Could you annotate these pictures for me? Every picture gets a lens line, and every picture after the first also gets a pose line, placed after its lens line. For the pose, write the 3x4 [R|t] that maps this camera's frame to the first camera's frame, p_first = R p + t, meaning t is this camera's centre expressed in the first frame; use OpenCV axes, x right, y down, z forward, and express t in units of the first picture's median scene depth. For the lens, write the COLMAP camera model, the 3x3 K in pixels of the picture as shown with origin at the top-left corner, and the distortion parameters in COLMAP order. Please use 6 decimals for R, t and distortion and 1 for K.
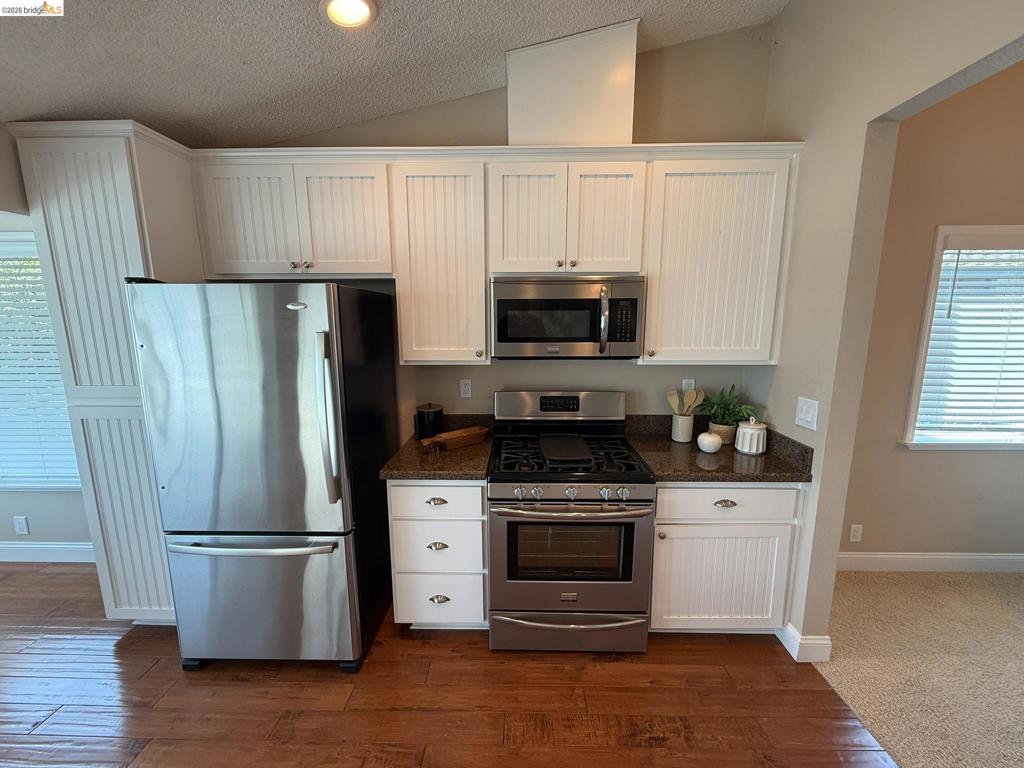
lens RADIAL K [[379.6, 0, 511.4], [0, 379.6, 382.8], [0, 0, 1]] dist [-0.002794, -0.000169]
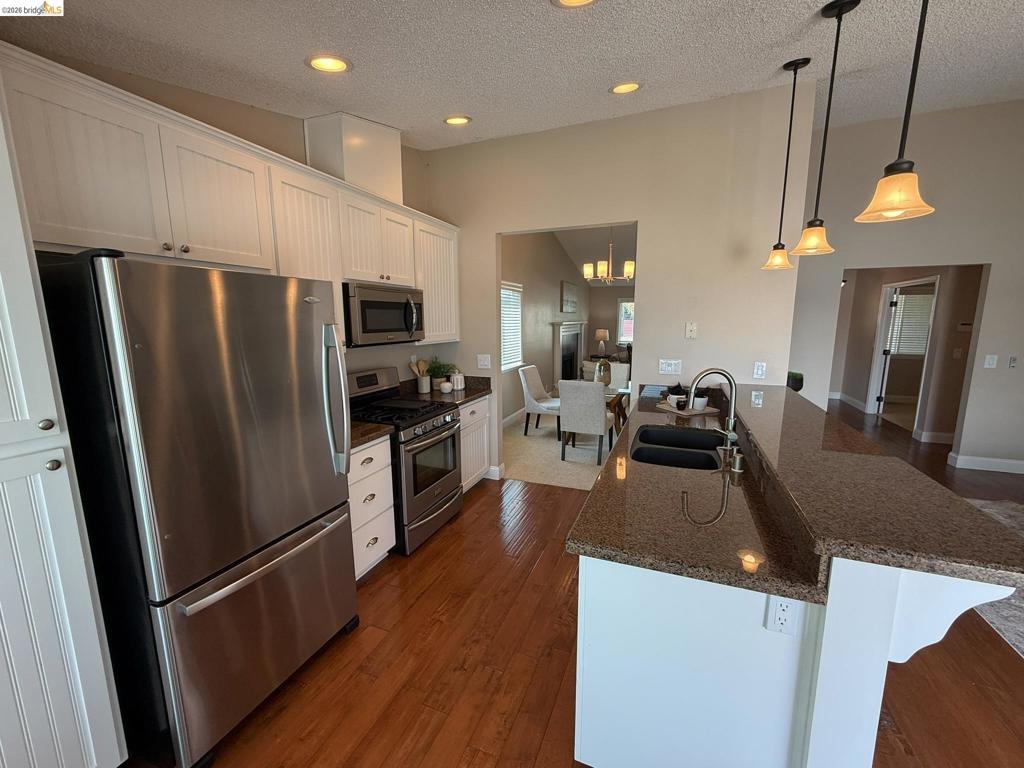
lens RADIAL K [[411.5, 0, 513.6], [0, 411.5, 383.1], [0, 0, 1]] dist [0.002015, 0.000041]
pose [[0.344945, -0.144624, 0.927414, -1.179735], [0.146505, 0.984244, 0.098995, -0.004588], [-0.927119, 0.101723, 0.360698, 0.033763]]
